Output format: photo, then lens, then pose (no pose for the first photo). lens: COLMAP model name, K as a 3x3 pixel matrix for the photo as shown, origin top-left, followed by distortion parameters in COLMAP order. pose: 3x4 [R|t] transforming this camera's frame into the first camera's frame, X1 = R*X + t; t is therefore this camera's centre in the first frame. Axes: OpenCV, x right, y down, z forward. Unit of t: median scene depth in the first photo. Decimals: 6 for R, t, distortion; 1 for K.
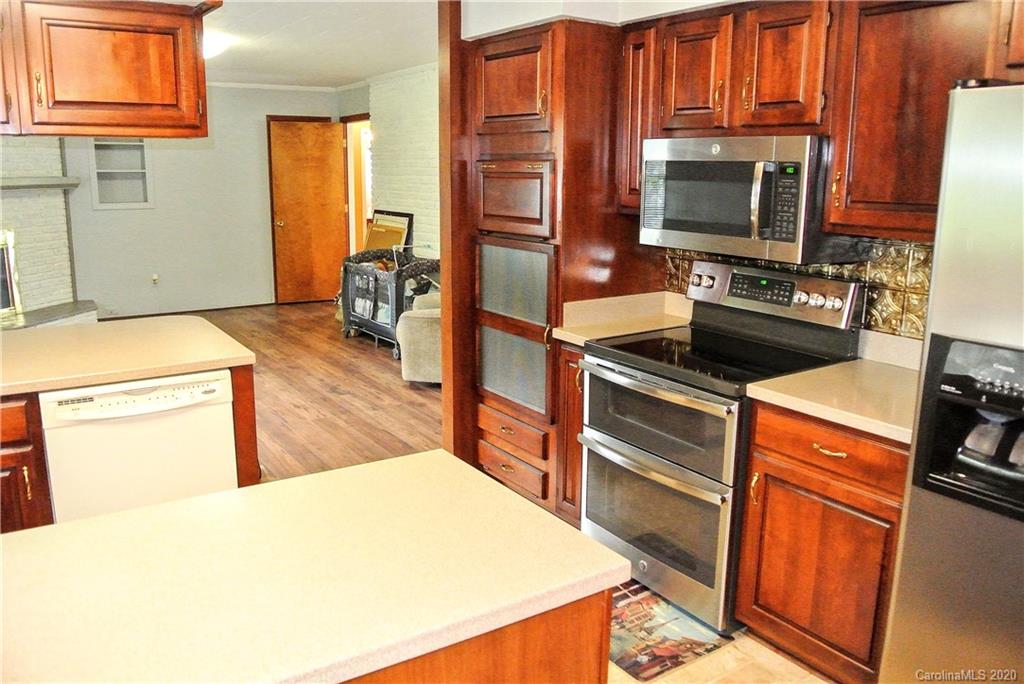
lens RADIAL K [[805.2, 0, 510.9], [0, 805.2, 337.7], [0, 0, 1]] dist [-0.056962, 0.019437]
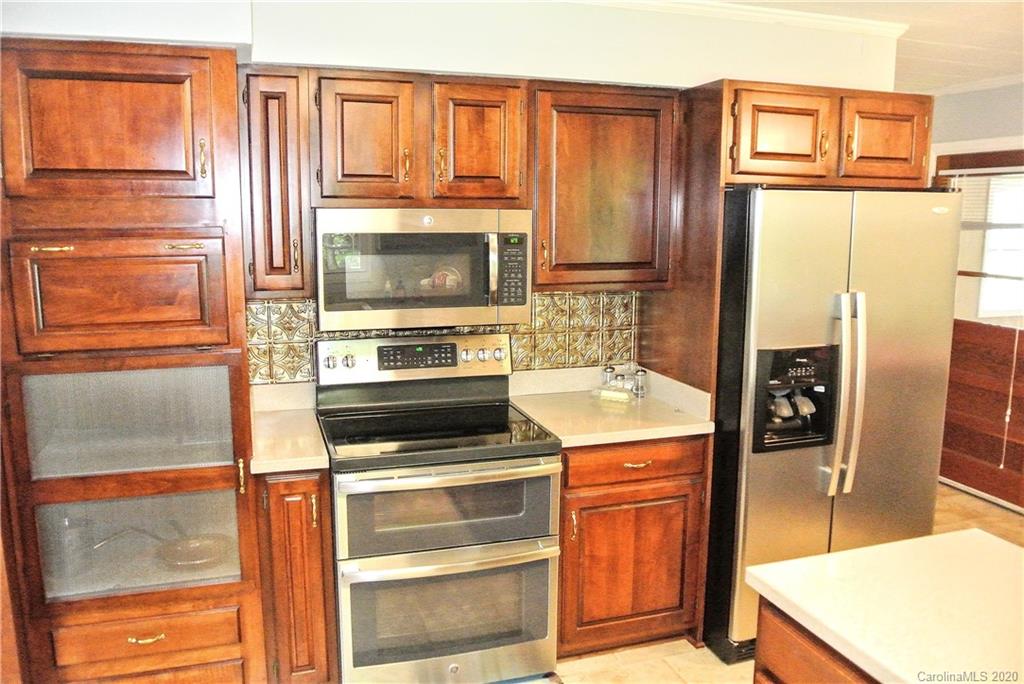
lens RADIAL K [[805.2, 0, 513.0], [0, 805.2, 347.3], [0, 0, 1]] dist [-0.056962, 0.019437]
pose [[0.276852, -0.167487, 0.946203, -0.690582], [0.199989, 0.973173, 0.113746, -0.185159], [-0.939871, 0.157740, 0.302921, 0.662261]]
